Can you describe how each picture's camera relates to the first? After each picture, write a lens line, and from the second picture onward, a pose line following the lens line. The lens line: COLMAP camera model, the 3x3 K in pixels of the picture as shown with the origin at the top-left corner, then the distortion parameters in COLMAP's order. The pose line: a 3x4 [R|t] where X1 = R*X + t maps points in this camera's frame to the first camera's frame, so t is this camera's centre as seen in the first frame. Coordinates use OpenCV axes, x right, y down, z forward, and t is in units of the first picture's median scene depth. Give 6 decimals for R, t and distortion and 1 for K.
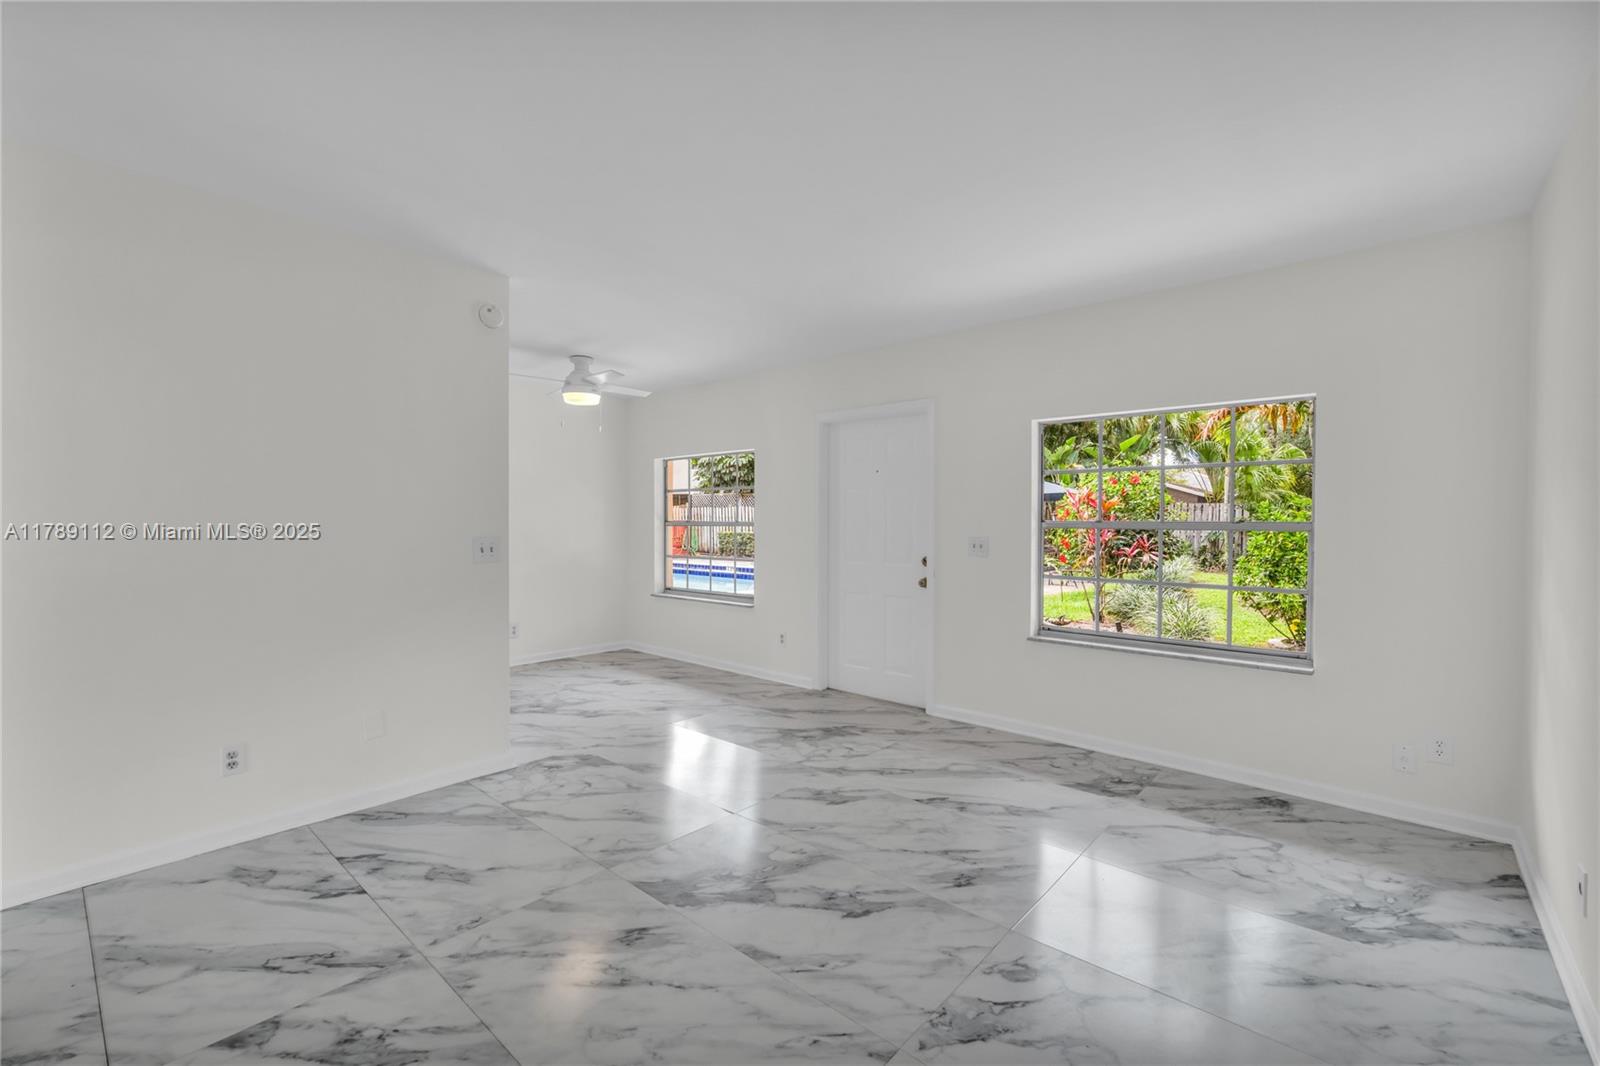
lens RADIAL K [[663.7, 0, 808.5], [0, 663.7, 528.2], [0, 0, 1]] dist [0.000454, -0.000046]
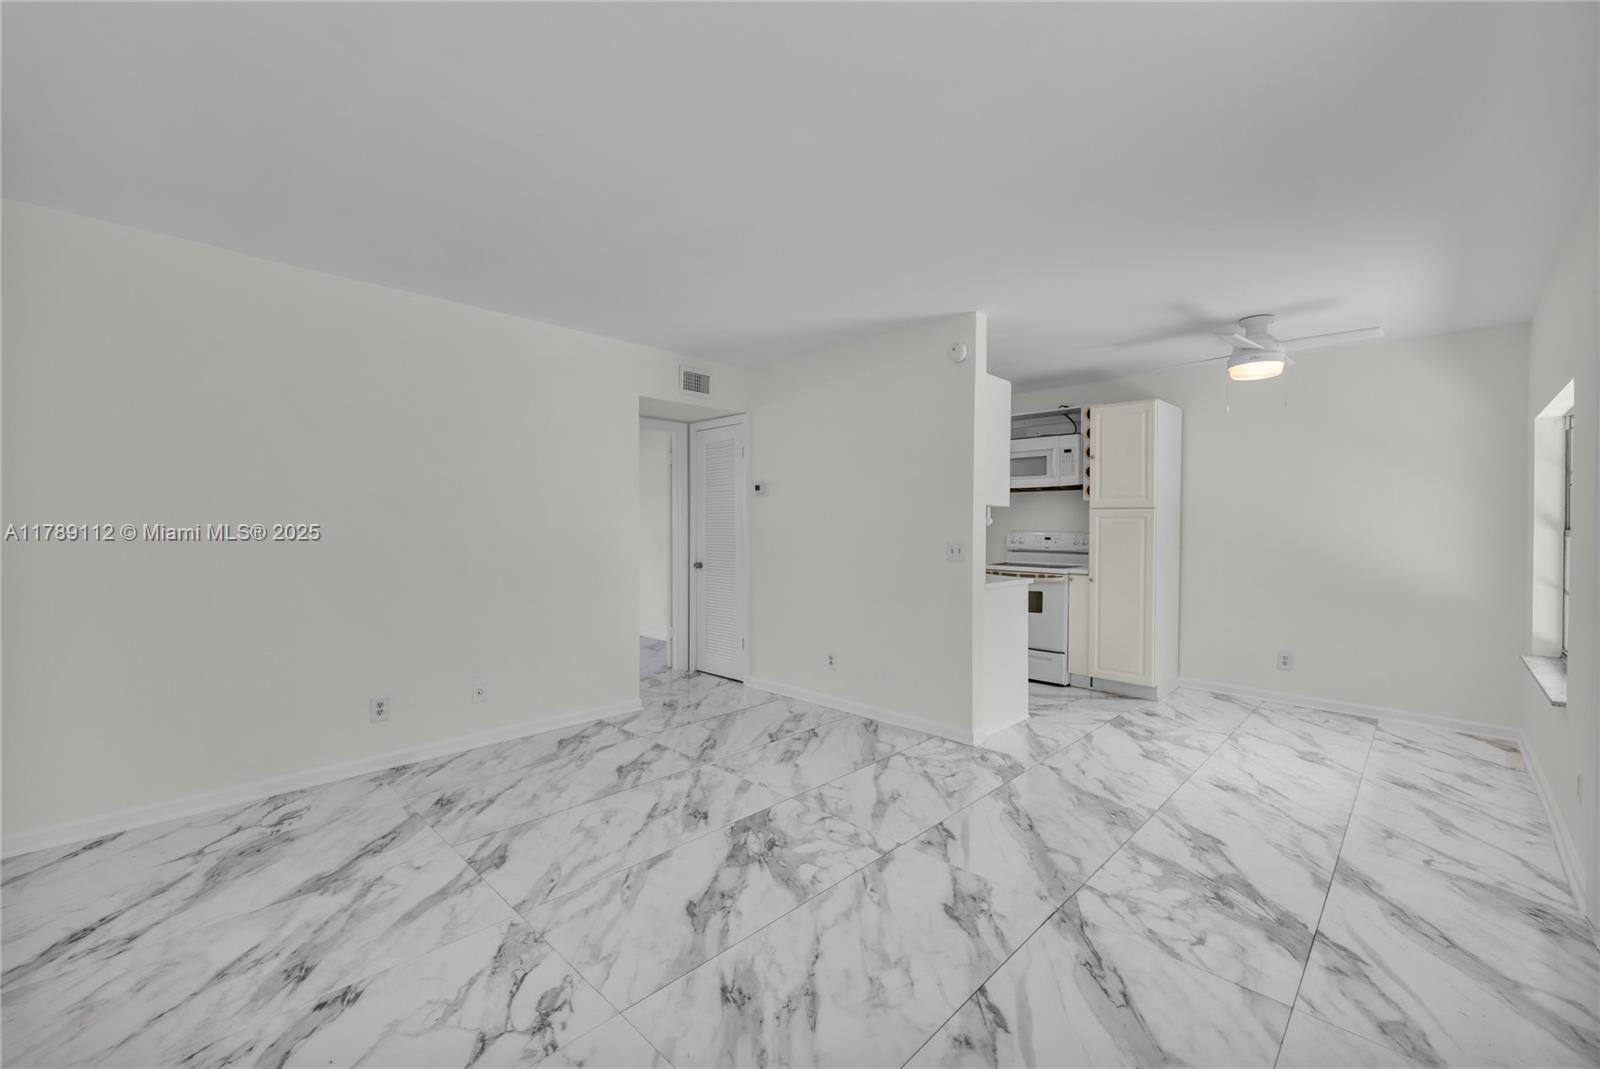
lens RADIAL K [[663.7, 0, 808.5], [0, 663.7, 529.7], [0, 0, 1]] dist [0.000454, -0.000046]
pose [[-0.049022, 0.003665, -0.998791, 0.899917], [-0.012815, 0.999909, 0.004298, -0.005414], [0.998716, 0.013010, -0.048970, 1.018715]]
